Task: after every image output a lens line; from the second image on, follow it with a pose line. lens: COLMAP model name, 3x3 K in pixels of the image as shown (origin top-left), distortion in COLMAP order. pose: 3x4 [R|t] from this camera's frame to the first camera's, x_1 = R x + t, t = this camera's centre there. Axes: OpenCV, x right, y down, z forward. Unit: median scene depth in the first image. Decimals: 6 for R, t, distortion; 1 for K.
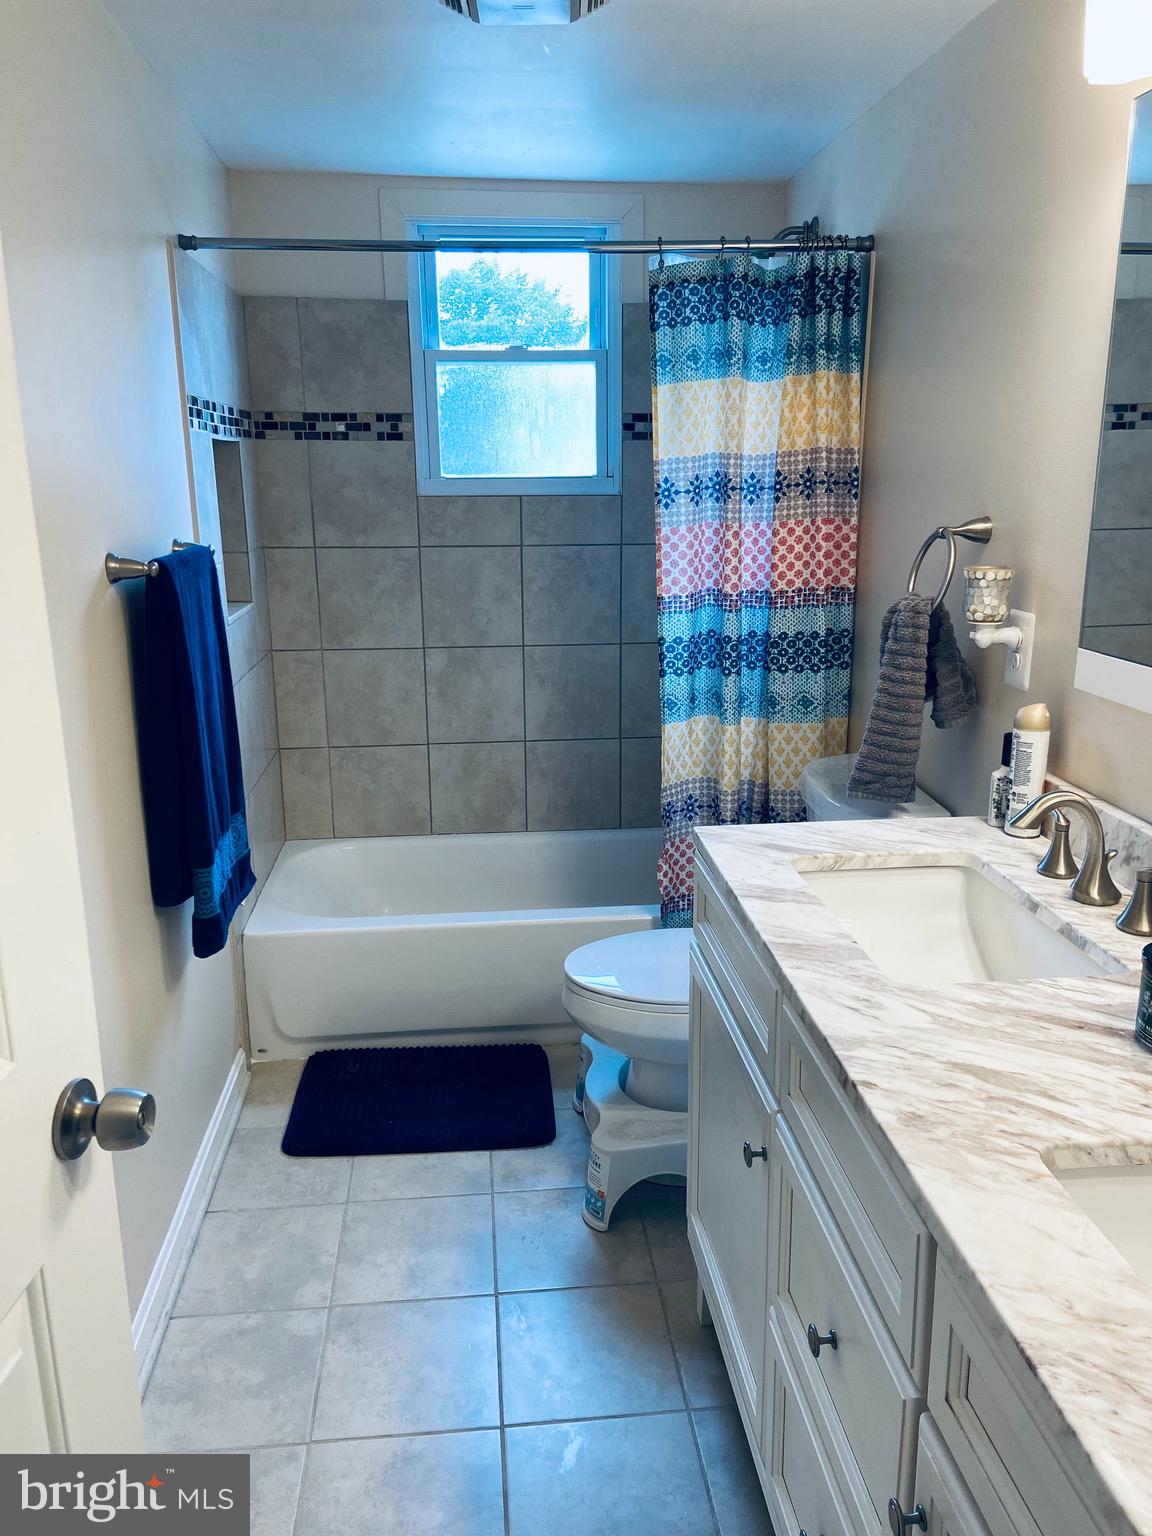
lens RADIAL K [[1152.7, 0, 575.4], [0, 1152.7, 768.2], [0, 0, 1]] dist [0.100757, -0.107786]
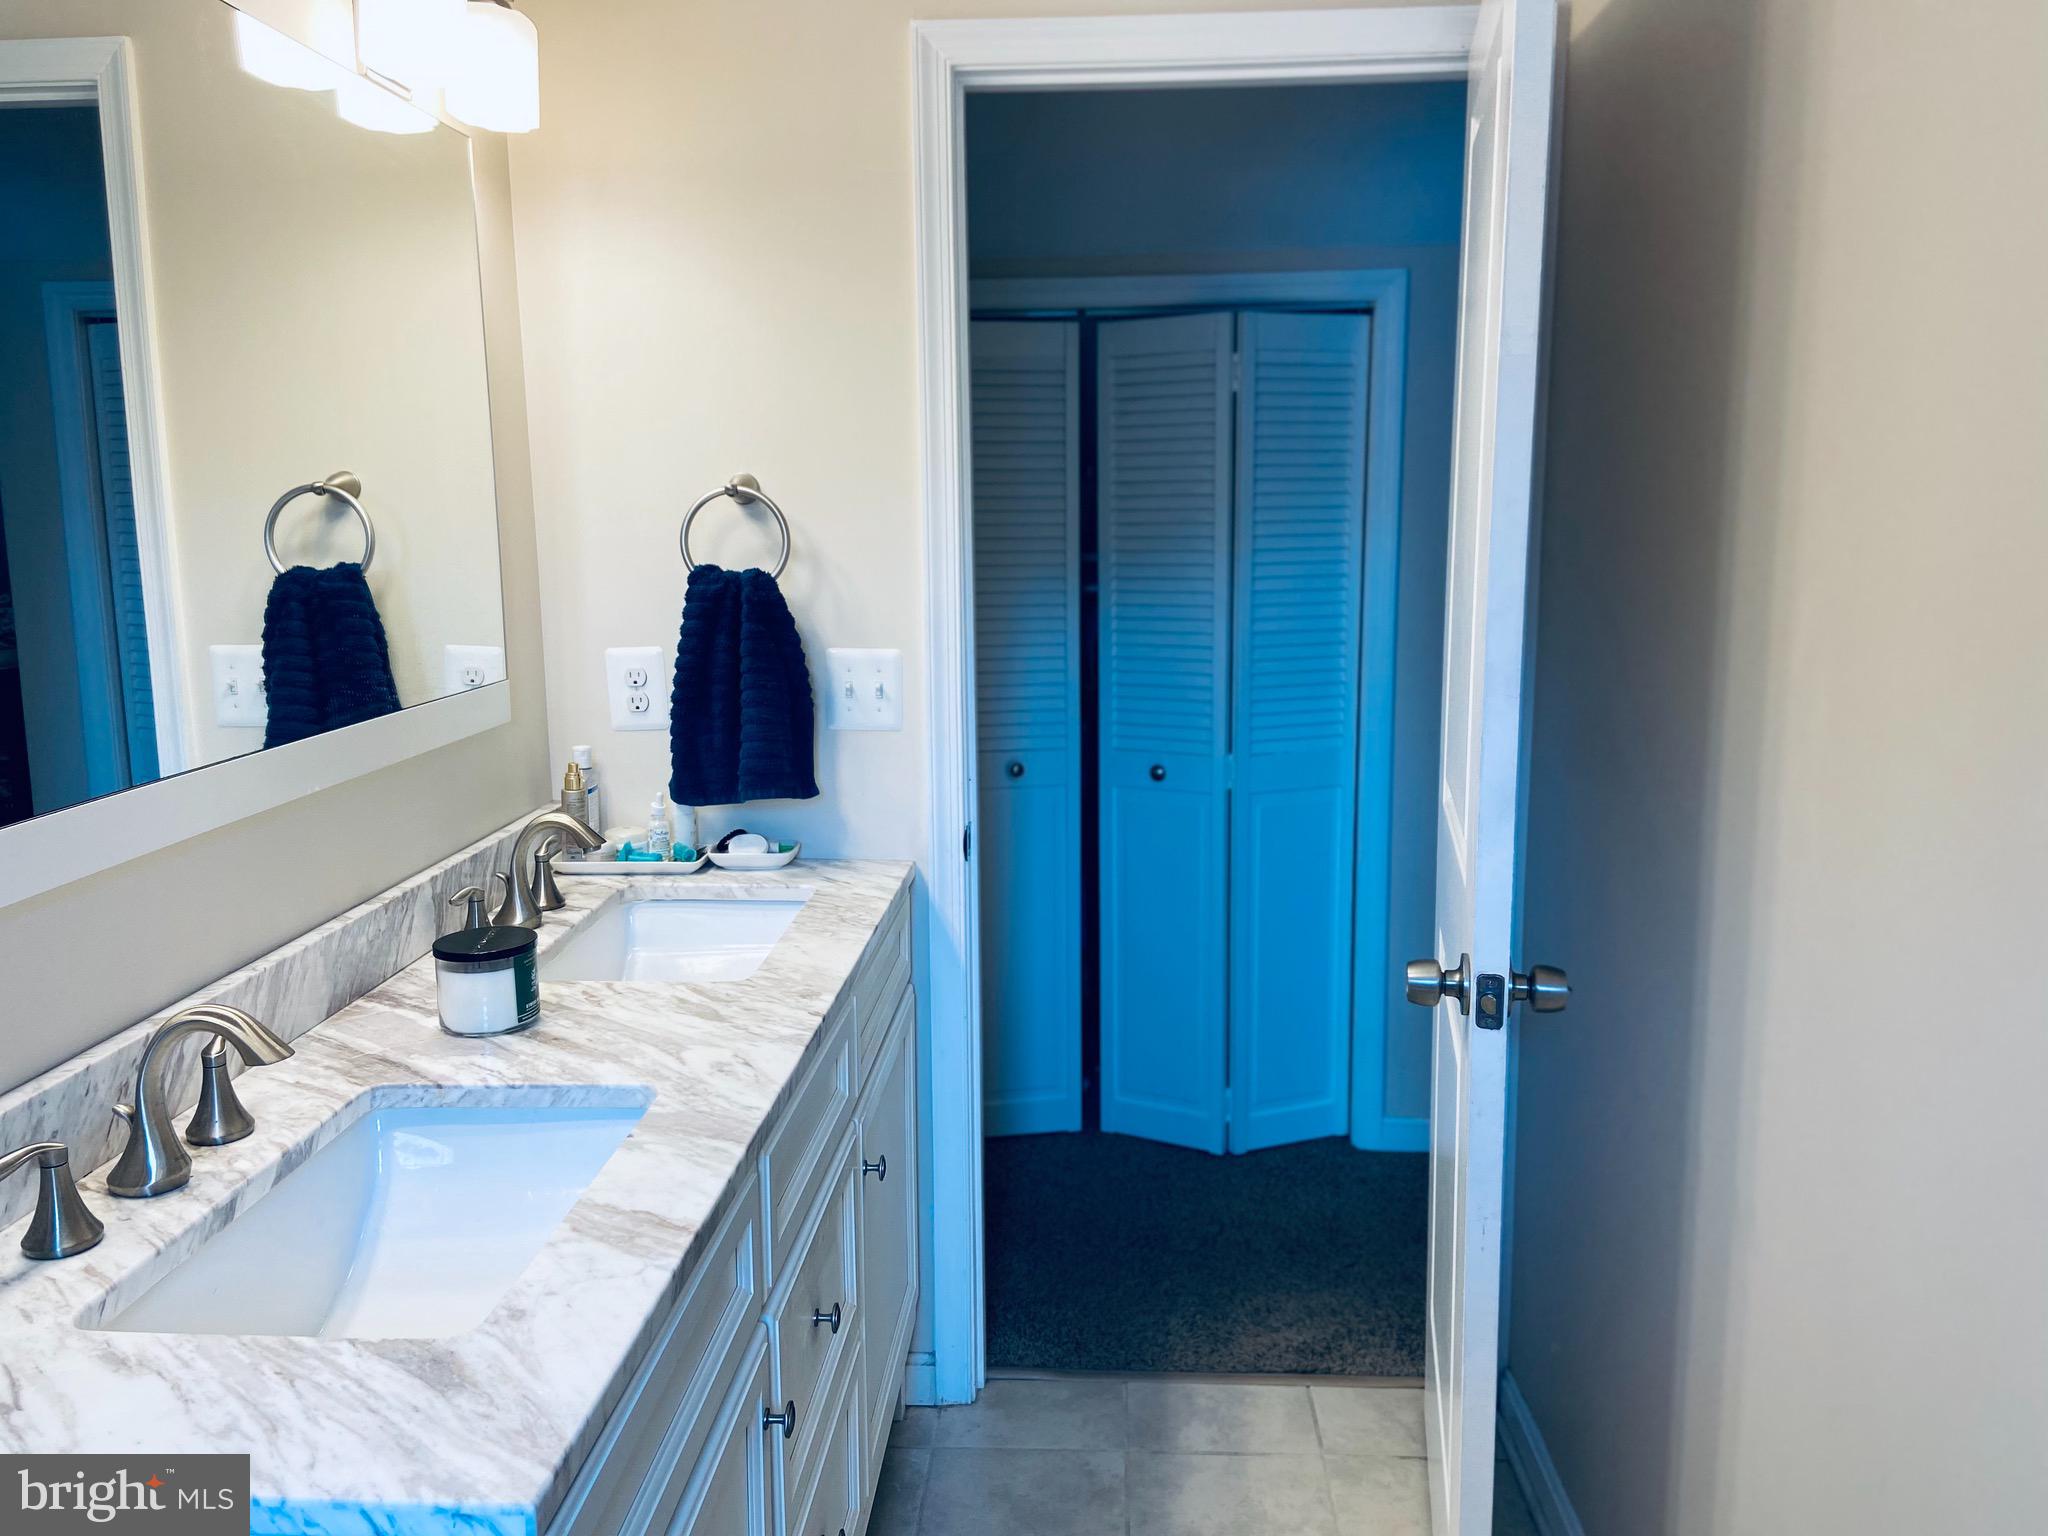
lens RADIAL K [[1536.9, 0, 1021.3], [0, 1536.9, 762.5], [0, 0, 1]] dist [0.100757, -0.107786]
pose [[-0.987702, -0.016195, 0.155507, -0.147925], [0.048542, 0.913704, 0.403470, -0.446953], [-0.148622, 0.406057, -0.901681, 1.769068]]
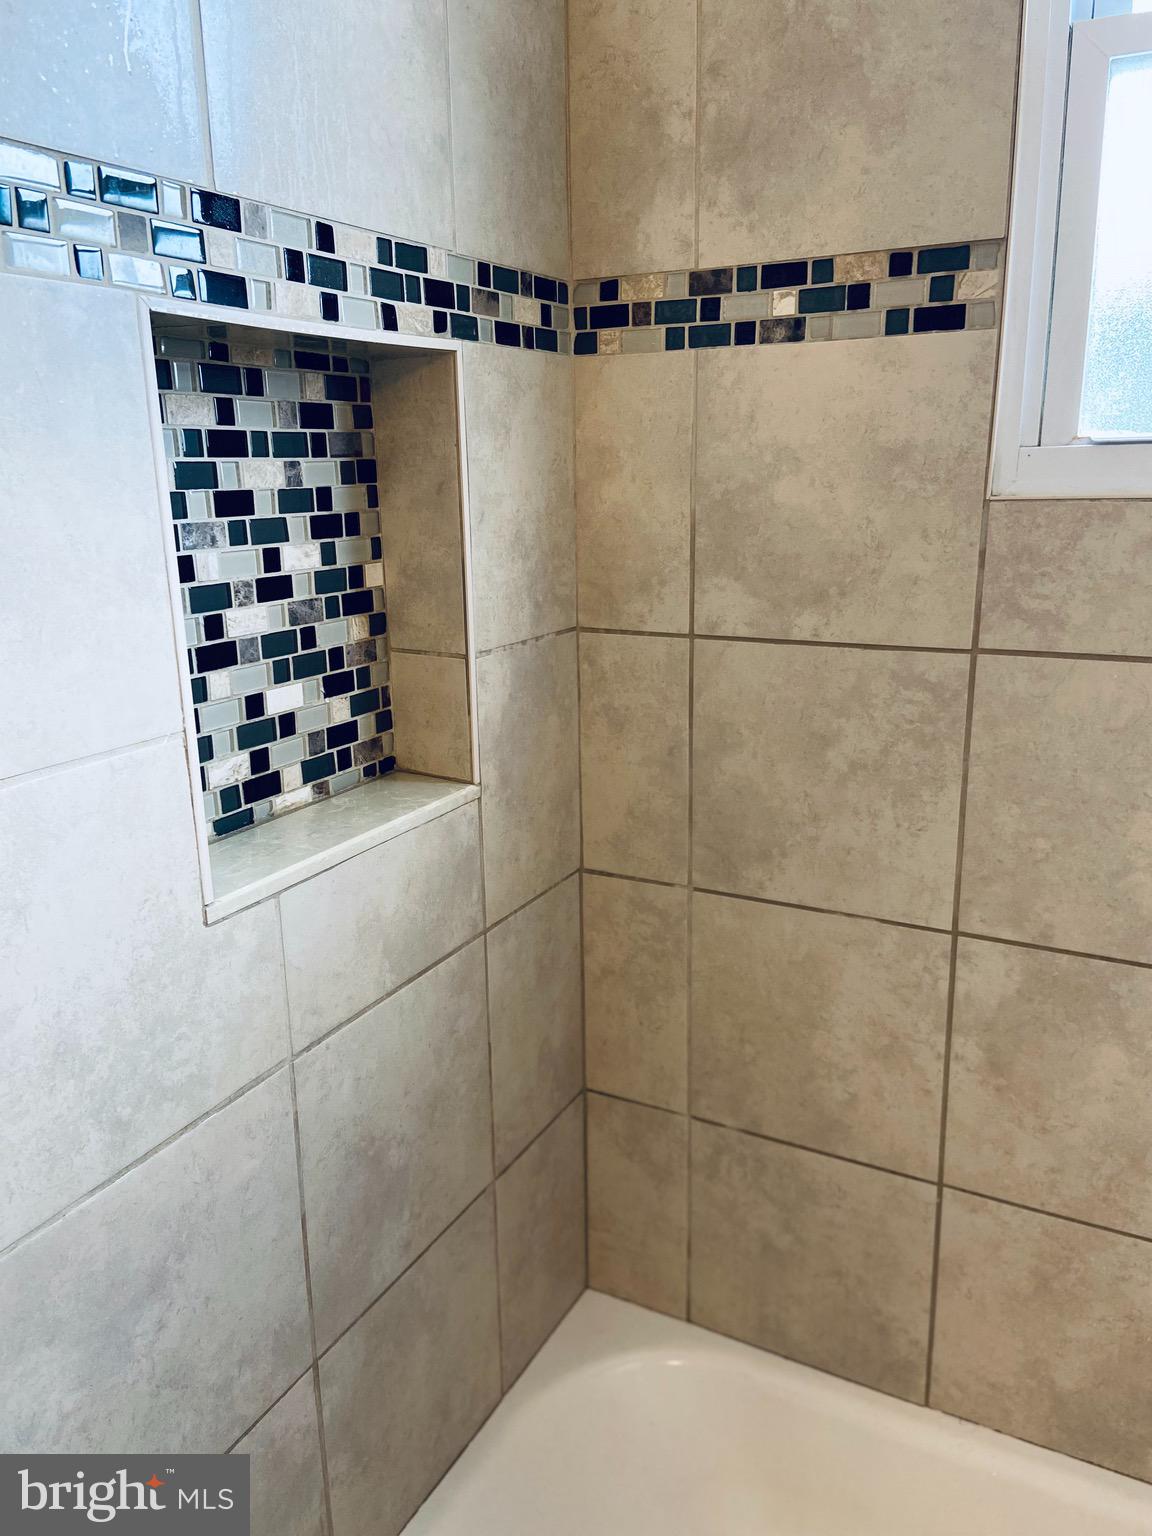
lens RADIAL K [[1152.7, 0, 579.6], [0, 1152.7, 774.0], [0, 0, 1]] dist [0.100757, -0.107786]
pose [[0.827227, 0.136802, -0.544959, -0.041466], [-0.129813, 0.990199, 0.051520, -0.161398], [0.546666, 0.028124, 0.836878, 0.668907]]
